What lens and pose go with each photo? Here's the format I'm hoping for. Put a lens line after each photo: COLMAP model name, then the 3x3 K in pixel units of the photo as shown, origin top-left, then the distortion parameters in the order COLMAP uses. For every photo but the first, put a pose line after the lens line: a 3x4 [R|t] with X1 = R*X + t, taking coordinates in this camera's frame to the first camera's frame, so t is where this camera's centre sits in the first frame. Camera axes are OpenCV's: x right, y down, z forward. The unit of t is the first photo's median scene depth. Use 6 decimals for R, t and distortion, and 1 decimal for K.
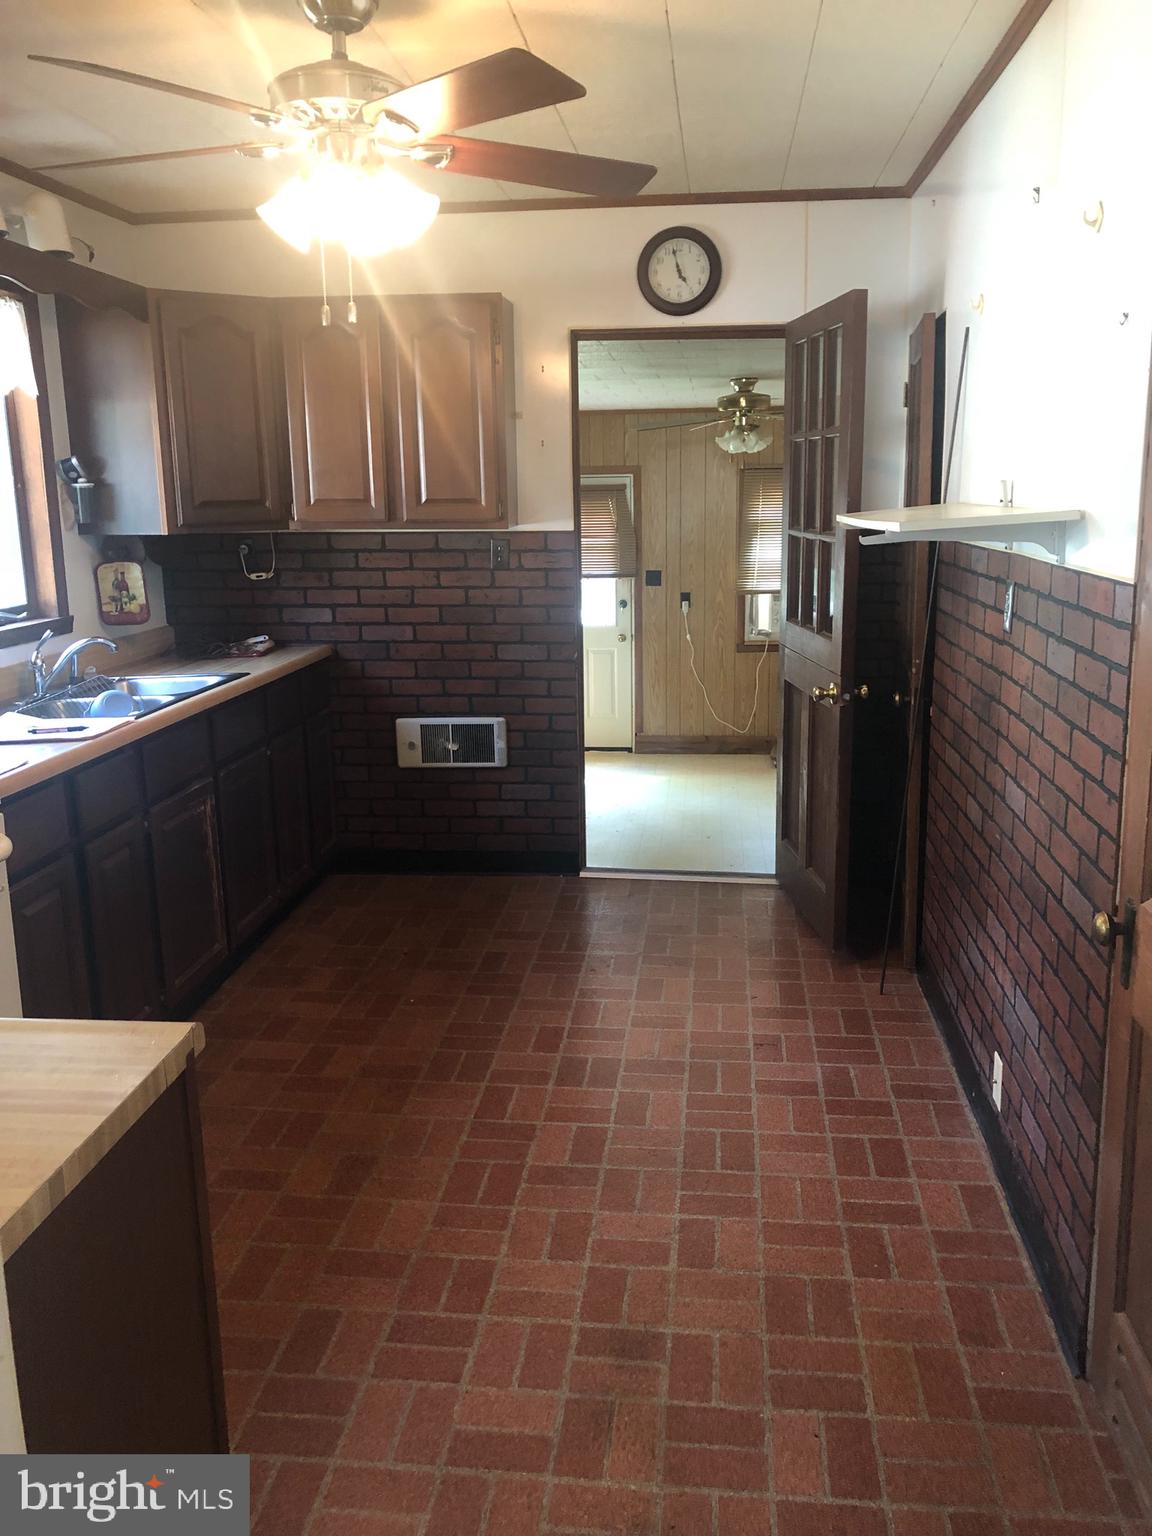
lens RADIAL K [[1252.0, 0, 576.0], [0, 1252.0, 768.0], [0, 0, 1]] dist [0.066110, 0.002757]
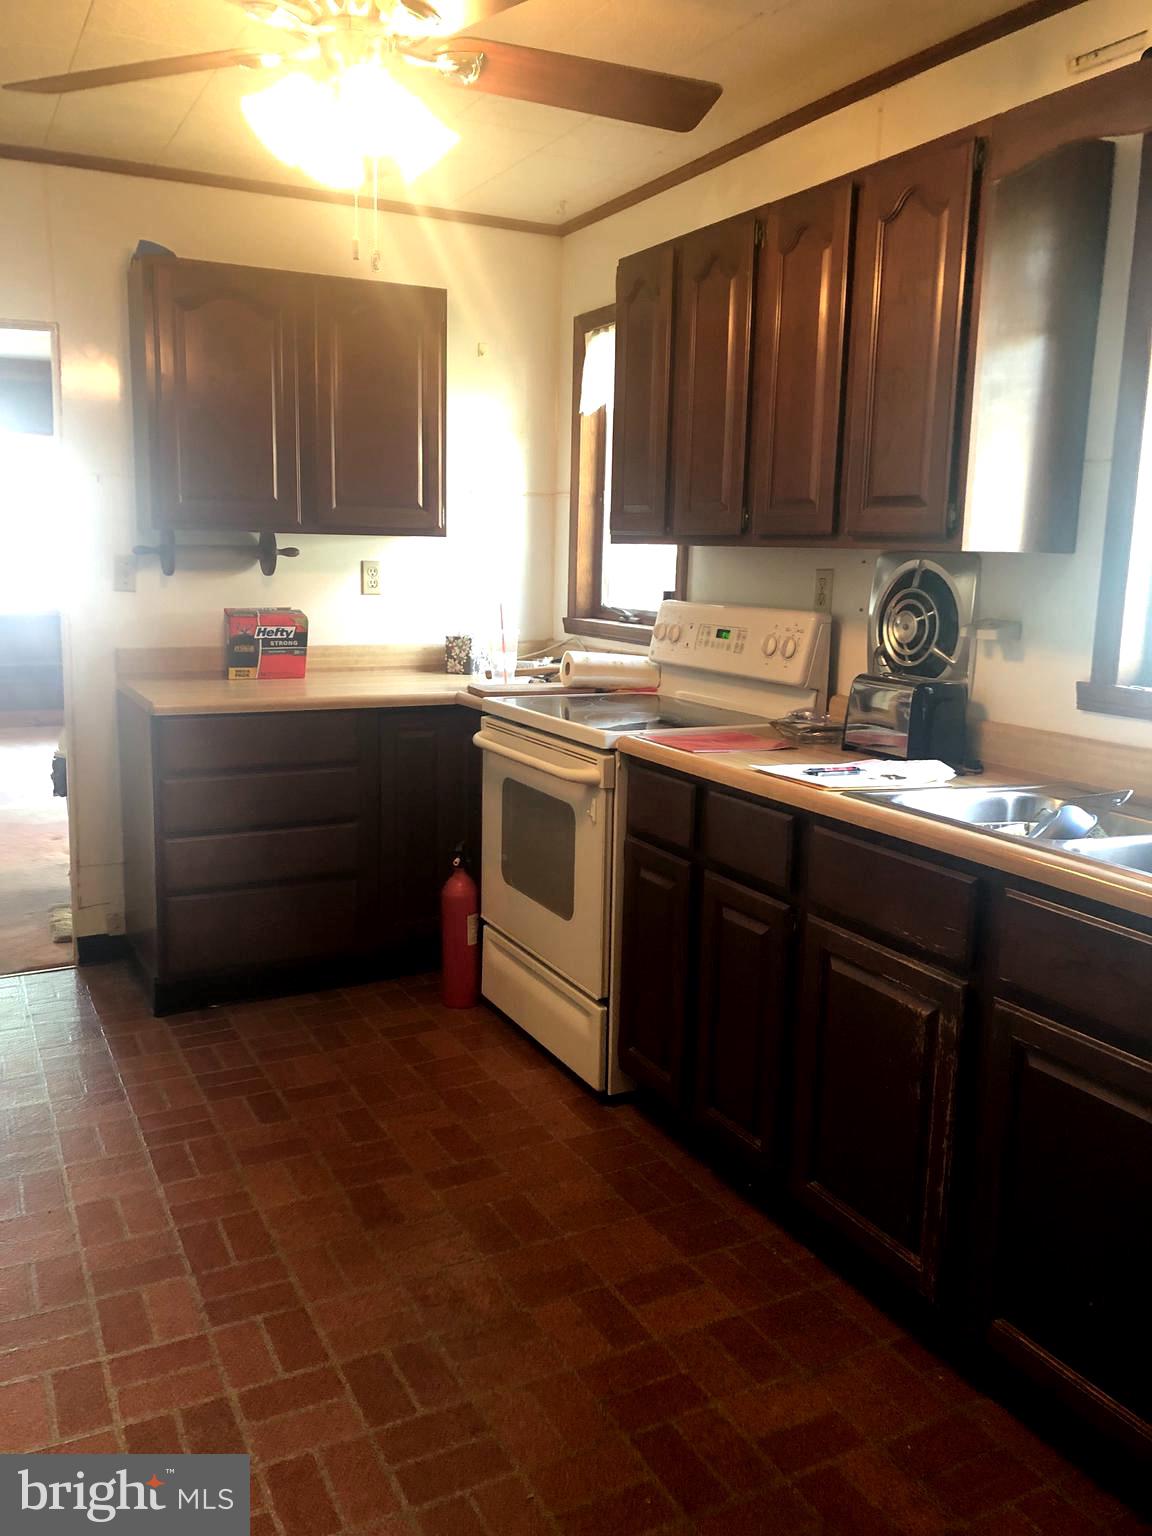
lens RADIAL K [[1252.0, 0, 576.0], [0, 1252.0, 768.0], [0, 0, 1]] dist [0.066110, 0.002757]
pose [[-0.832029, 0.106361, -0.544441, 0.158833], [-0.116801, 0.925856, 0.359372, -0.304446], [0.542297, 0.362599, -0.757916, 1.519090]]
